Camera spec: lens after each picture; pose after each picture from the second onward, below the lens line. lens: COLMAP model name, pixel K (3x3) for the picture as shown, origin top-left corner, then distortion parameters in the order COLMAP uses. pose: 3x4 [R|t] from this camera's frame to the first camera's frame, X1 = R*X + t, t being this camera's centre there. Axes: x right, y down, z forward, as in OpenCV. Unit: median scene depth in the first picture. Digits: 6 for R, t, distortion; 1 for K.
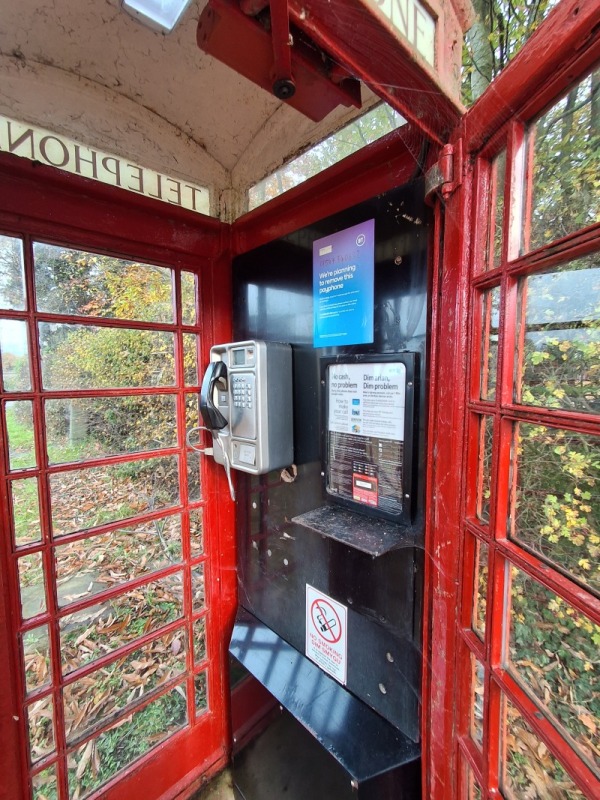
lens RADIAL K [[366.3, 0, 302.3], [0, 366.3, 402.0], [0, 0, 1]] dist [0.000363, -0.000056]
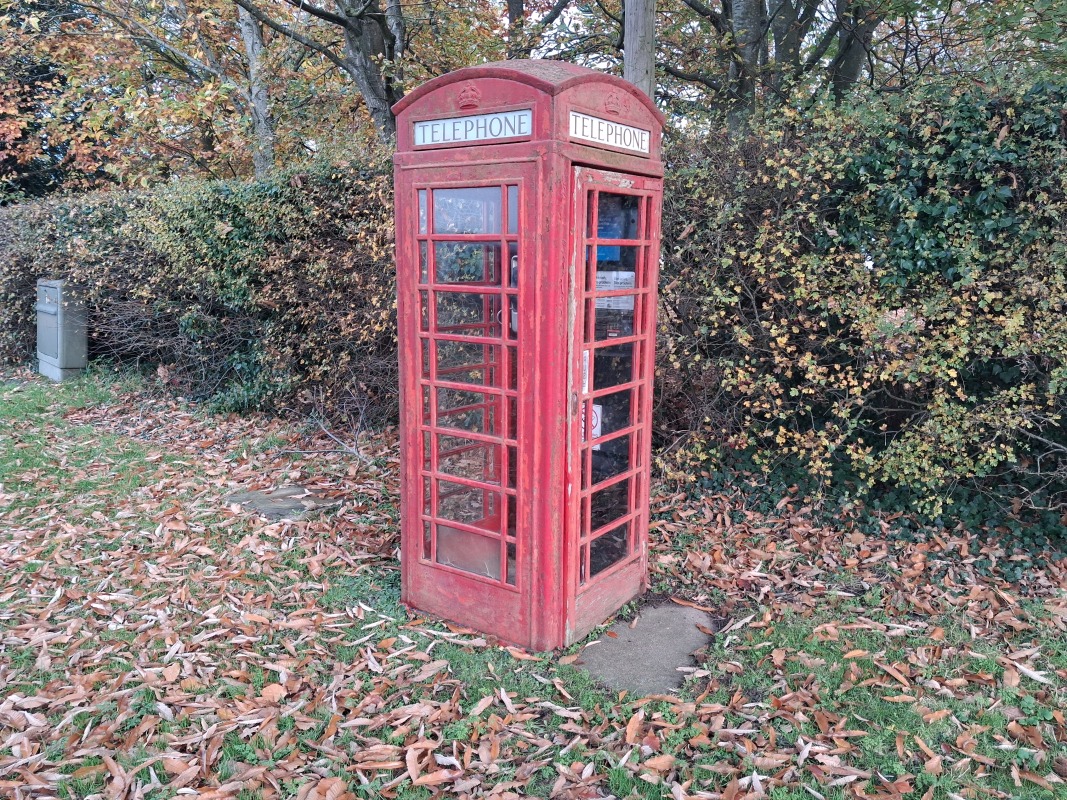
lens RADIAL K [[841.8, 0, 533.6], [0, 841.8, 402.4], [0, 0, 1]] dist [0.002493, -0.011249]
pose [[0.983426, -0.013187, 0.180827, -0.439579], [-0.005117, 0.994935, 0.100386, 0.057761], [-0.181235, -0.099648, 0.978378, -1.364409]]
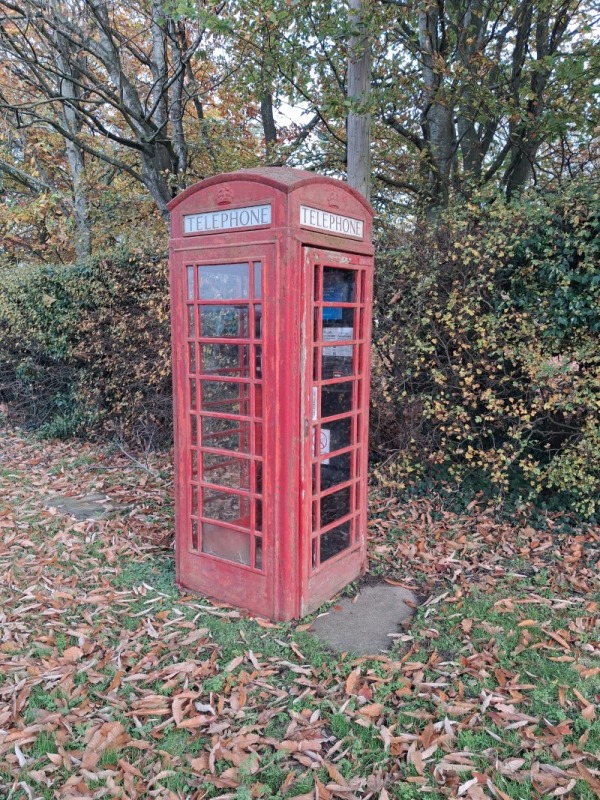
lens RADIAL K [[631.1, 0, 280.8], [0, 631.1, 407.8], [0, 0, 1]] dist [0.002493, -0.011249]
pose [[0.986039, -0.012055, 0.166078, -0.394604], [0.001529, 0.997989, 0.063366, 0.071370], [-0.166508, -0.062227, 0.984075, -1.333743]]
